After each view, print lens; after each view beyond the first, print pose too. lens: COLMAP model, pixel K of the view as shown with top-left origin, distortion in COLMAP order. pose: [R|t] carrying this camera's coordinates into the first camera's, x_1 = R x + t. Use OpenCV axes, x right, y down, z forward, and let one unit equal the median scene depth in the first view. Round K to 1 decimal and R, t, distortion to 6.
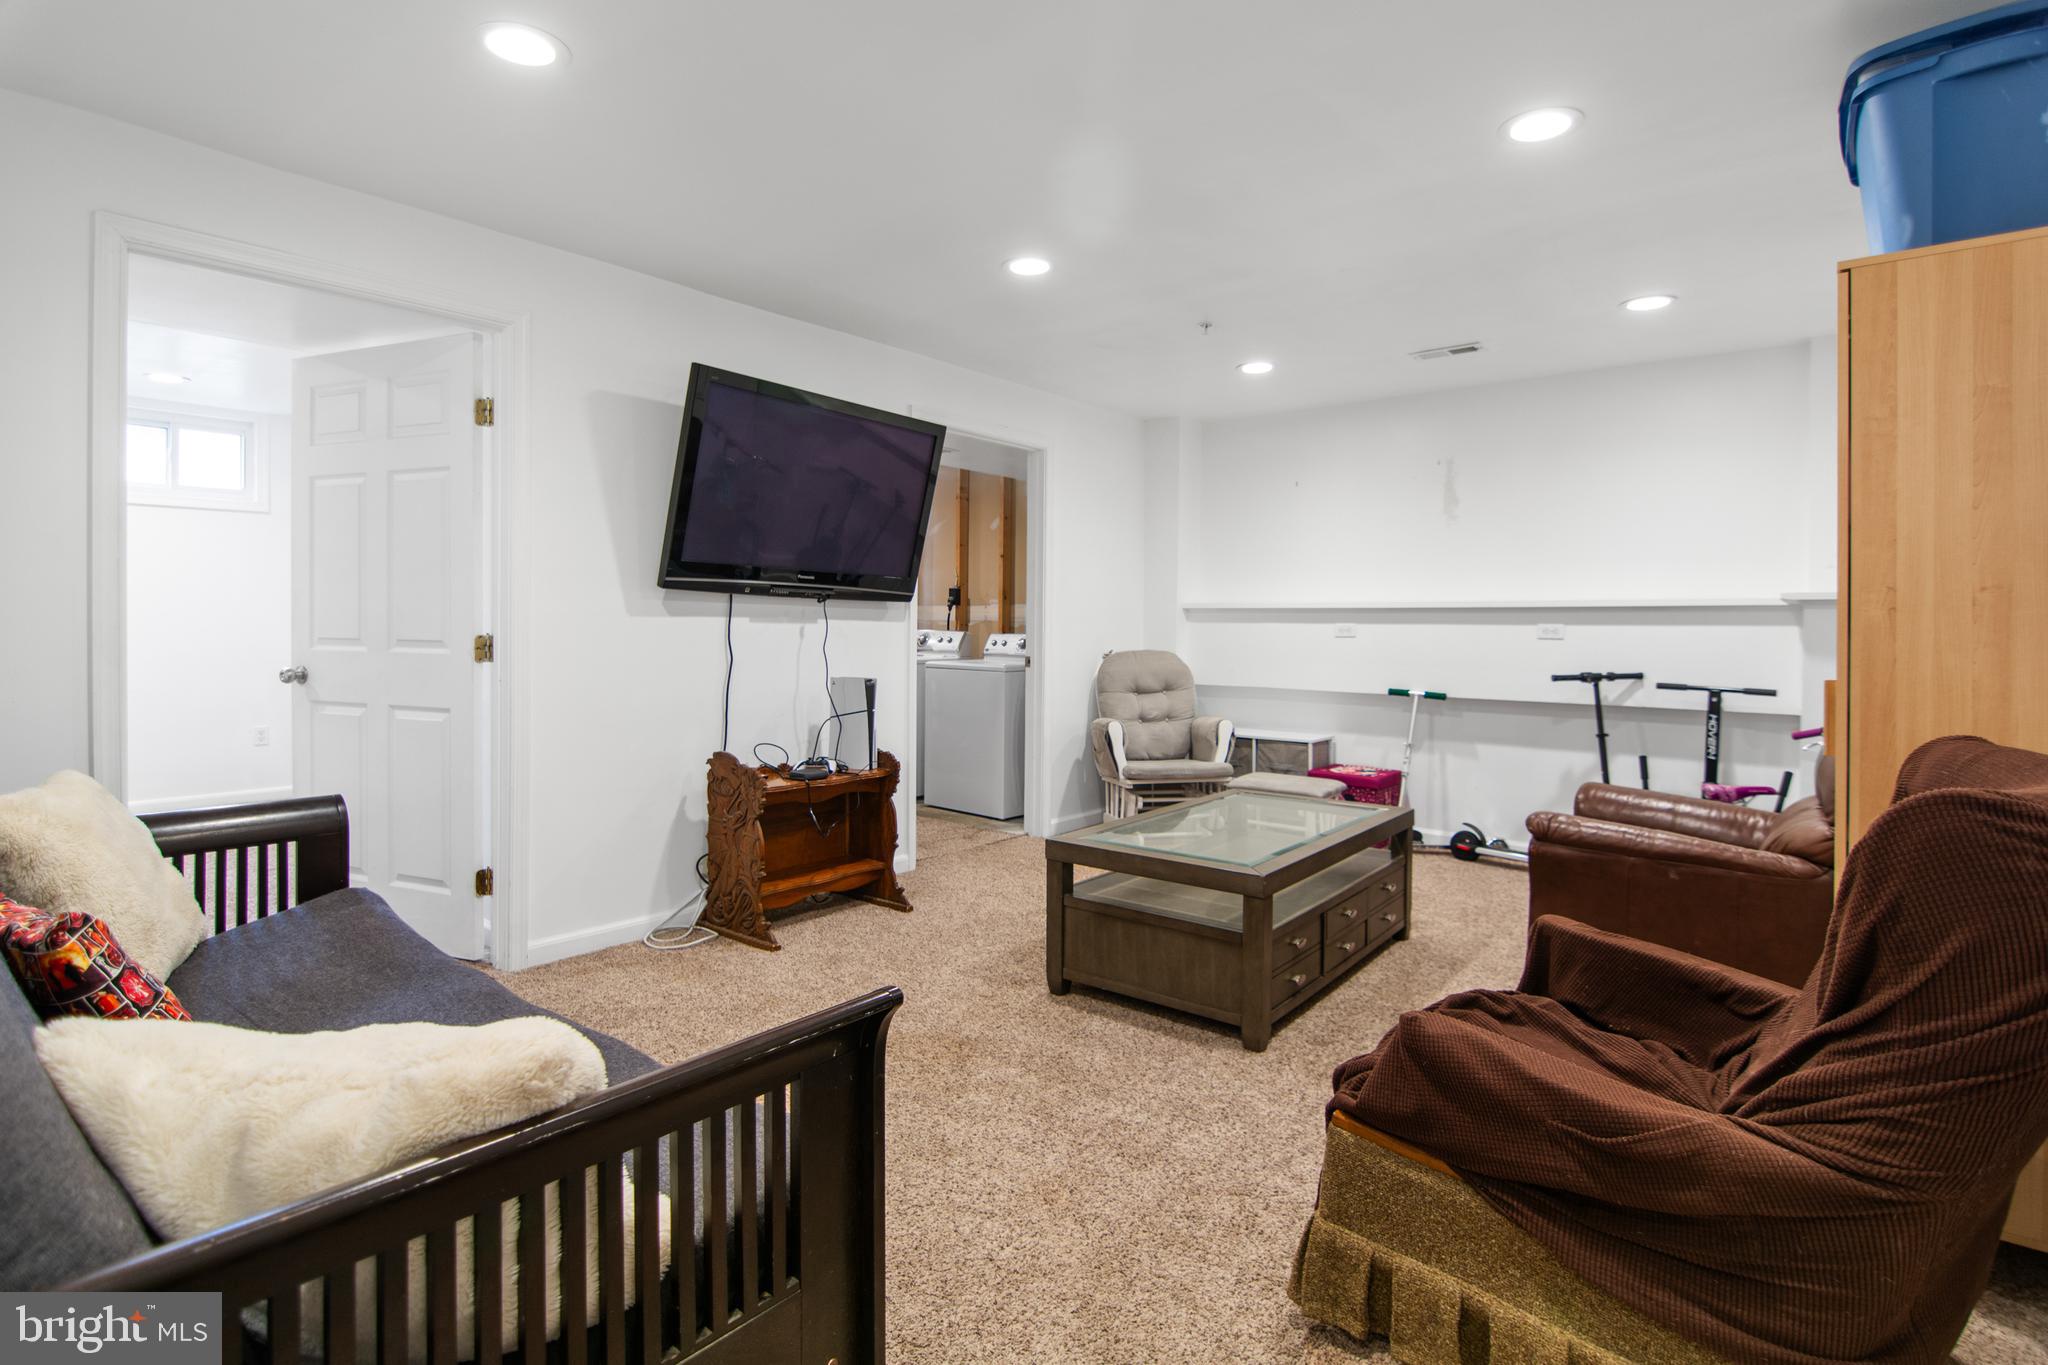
lens RADIAL K [[967.3, 0, 1021.8], [0, 967.3, 633.8], [0, 0, 1]] dist [-0.002984, -0.000122]
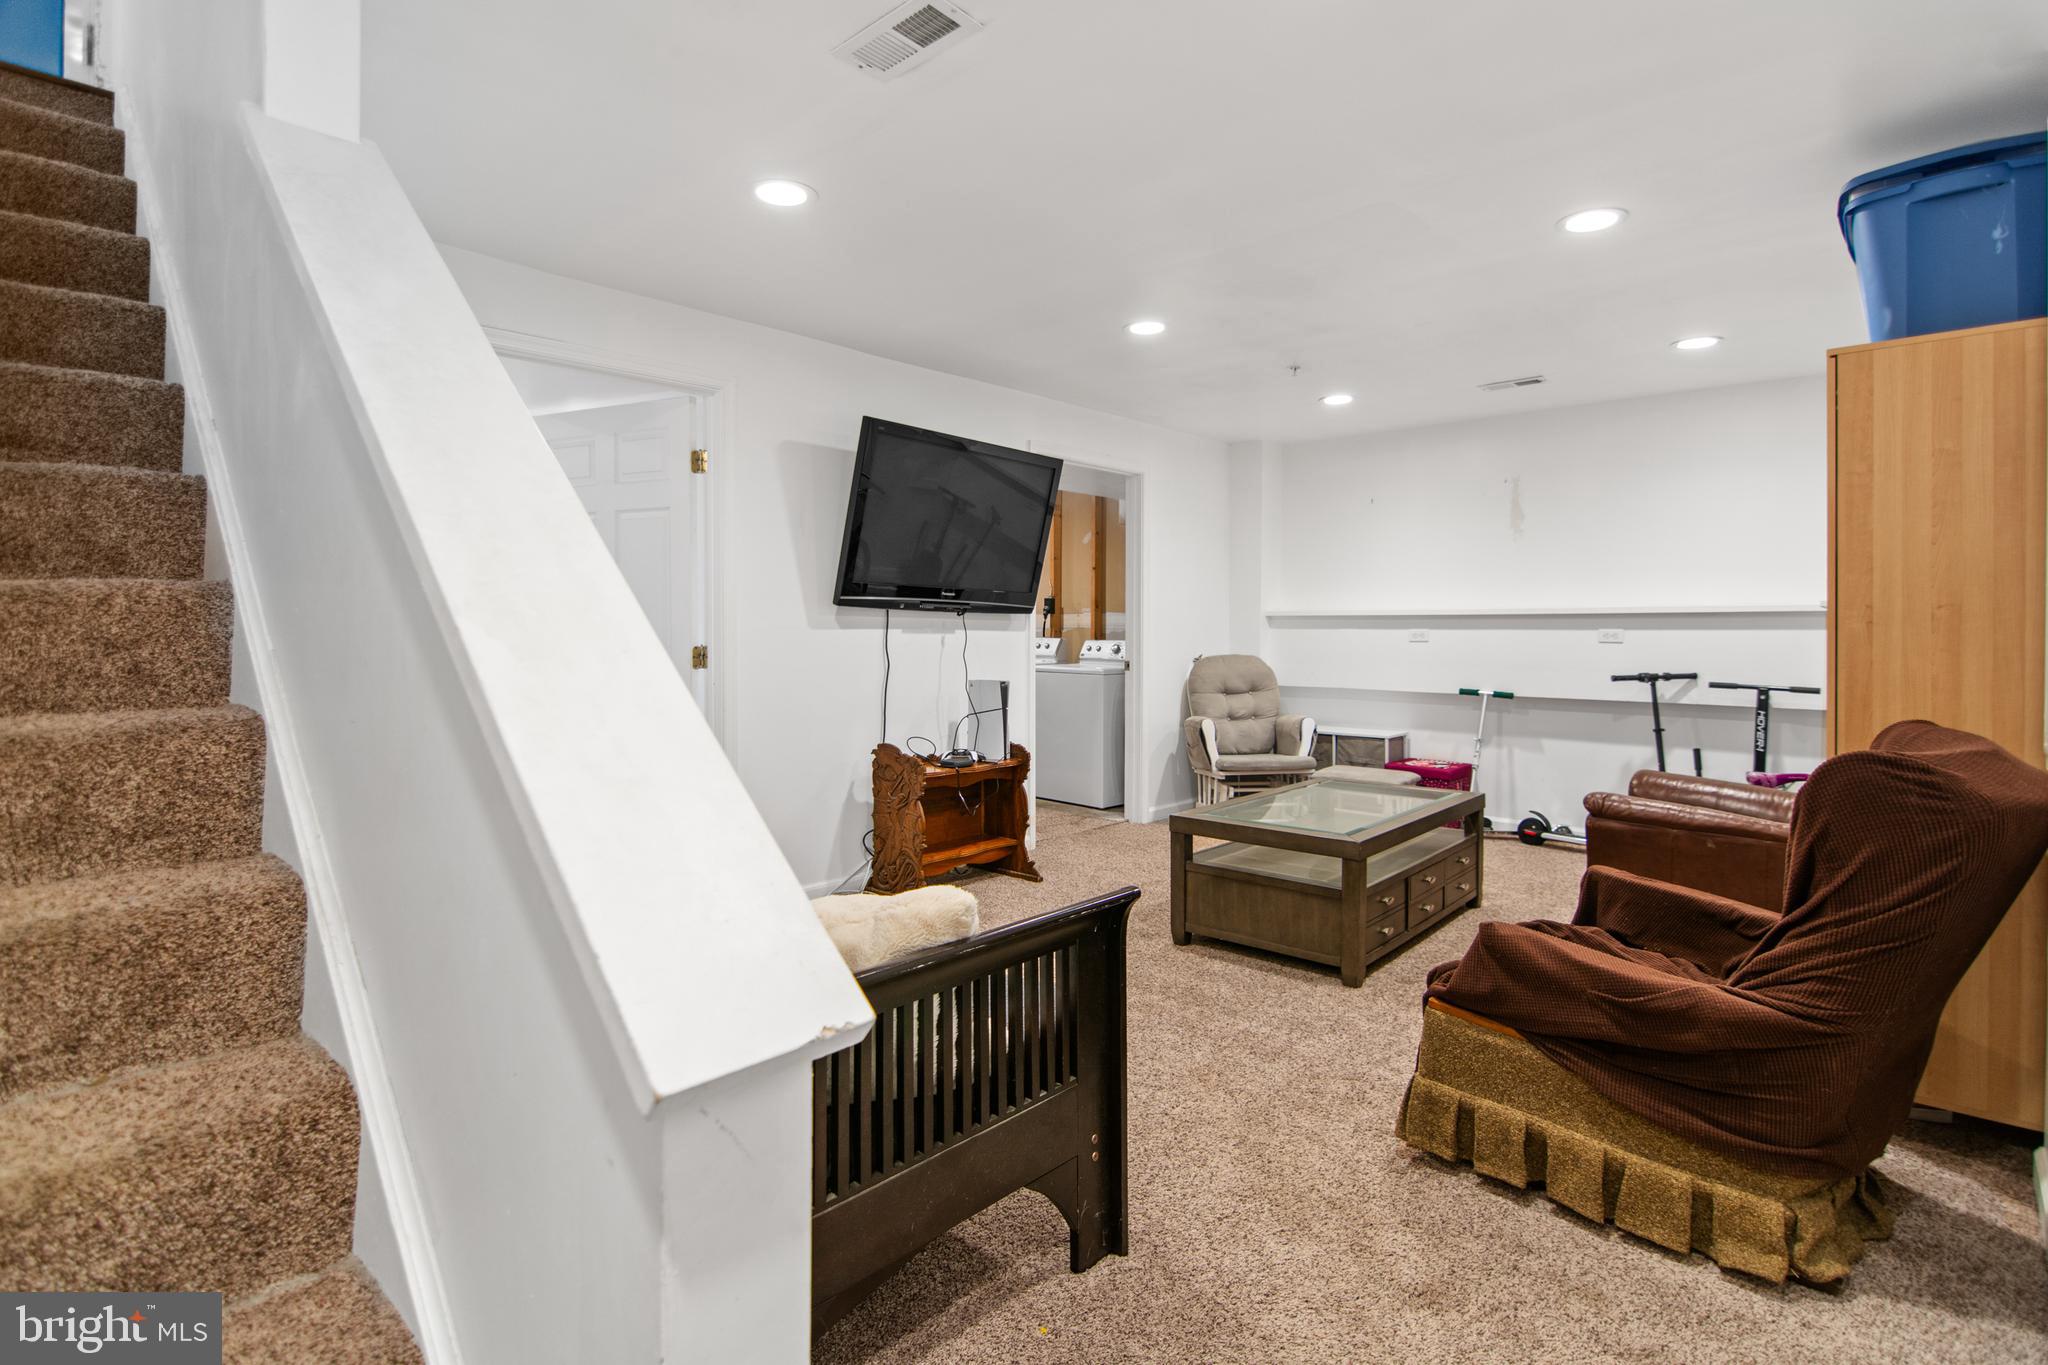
lens RADIAL K [[968.2, 0, 1030.2], [0, 968.2, 641.3], [0, 0, 1]] dist [-0.000423, -0.000301]
pose [[0.998768, -0.005941, -0.049258, -0.081662], [0.006151, 0.999973, 0.004100, -0.007051], [0.049232, -0.004398, 0.998778, -0.187112]]
